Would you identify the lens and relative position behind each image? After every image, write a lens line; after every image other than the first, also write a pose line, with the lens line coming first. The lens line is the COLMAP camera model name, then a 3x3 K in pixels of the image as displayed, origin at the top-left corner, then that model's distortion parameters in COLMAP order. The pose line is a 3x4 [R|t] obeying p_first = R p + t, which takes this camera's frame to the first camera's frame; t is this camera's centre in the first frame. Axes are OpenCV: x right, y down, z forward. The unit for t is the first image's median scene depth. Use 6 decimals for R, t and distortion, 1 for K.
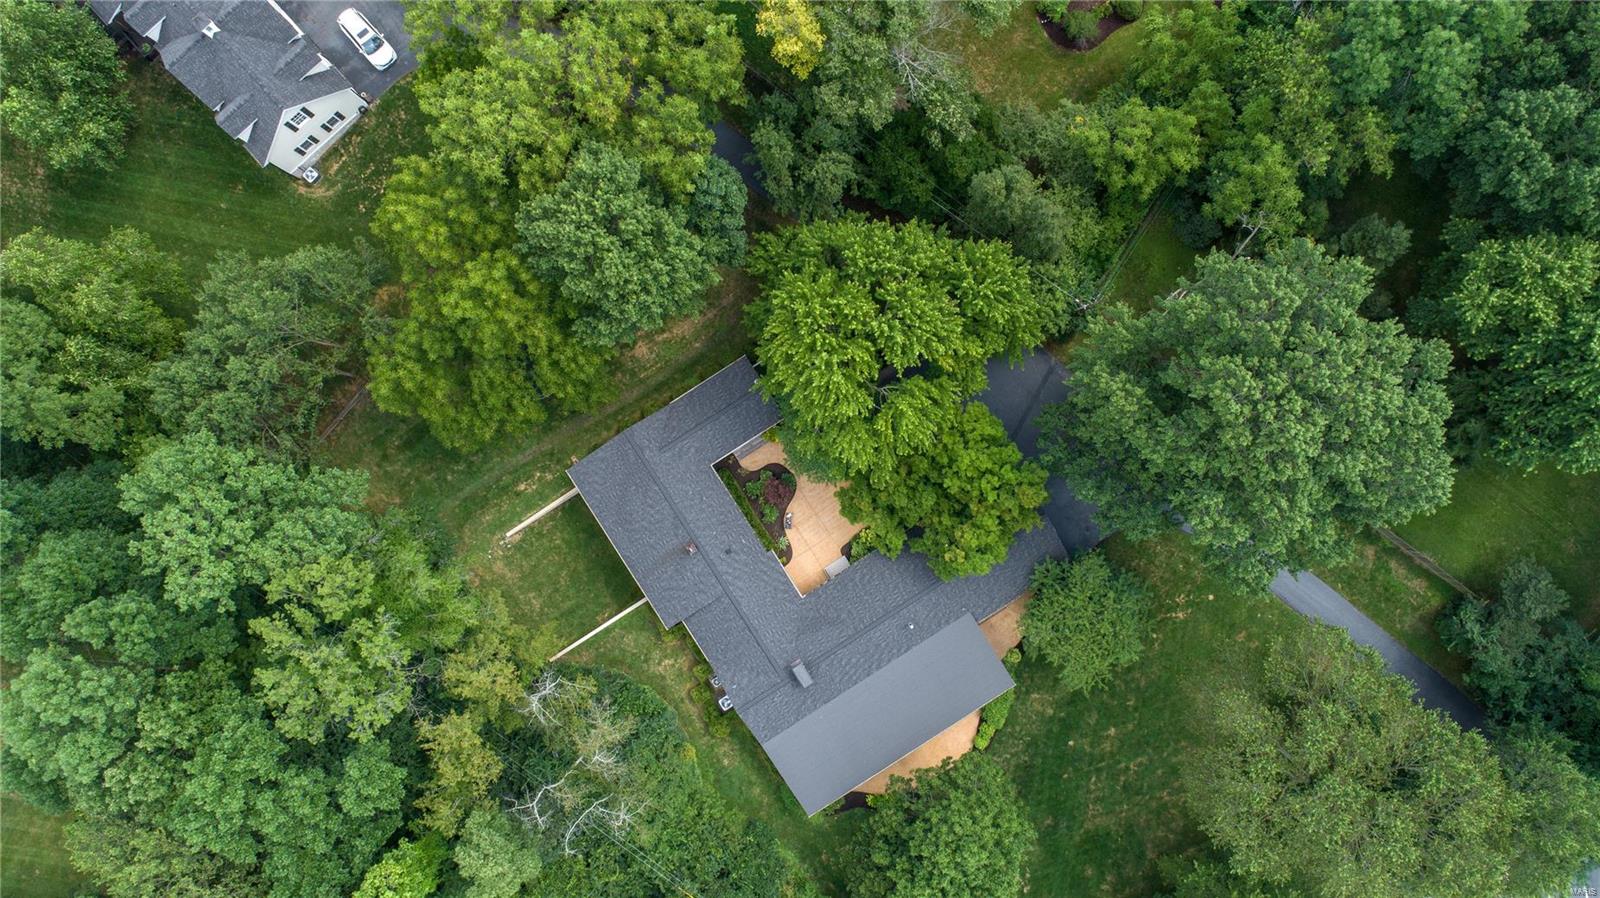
lens RADIAL K [[1100.6, 0, 807.1], [0, 1100.6, 445.3], [0, 0, 1]] dist [0.001585, -0.000400]
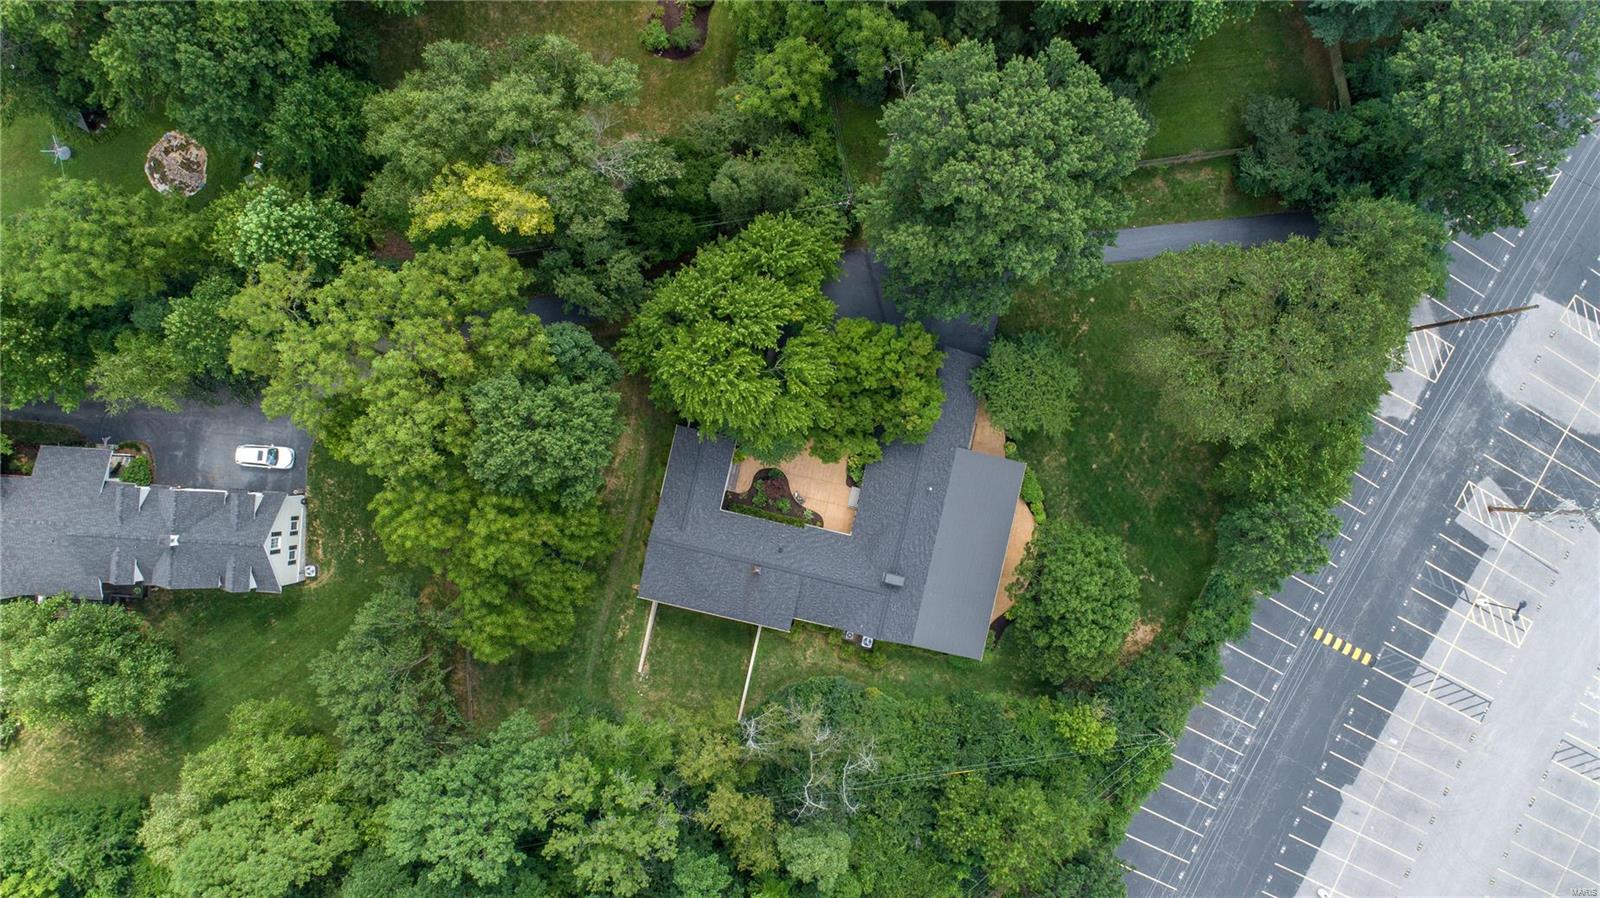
lens RADIAL K [[1100.6, 0, 807.1], [0, 1100.6, 445.3], [0, 0, 1]] dist [0.001585, -0.000400]
pose [[0.715104, -0.698757, 0.019111, 0.008323], [0.698668, 0.715344, 0.012124, 0.022209], [-0.022142, 0.004682, 0.999744, -0.243400]]
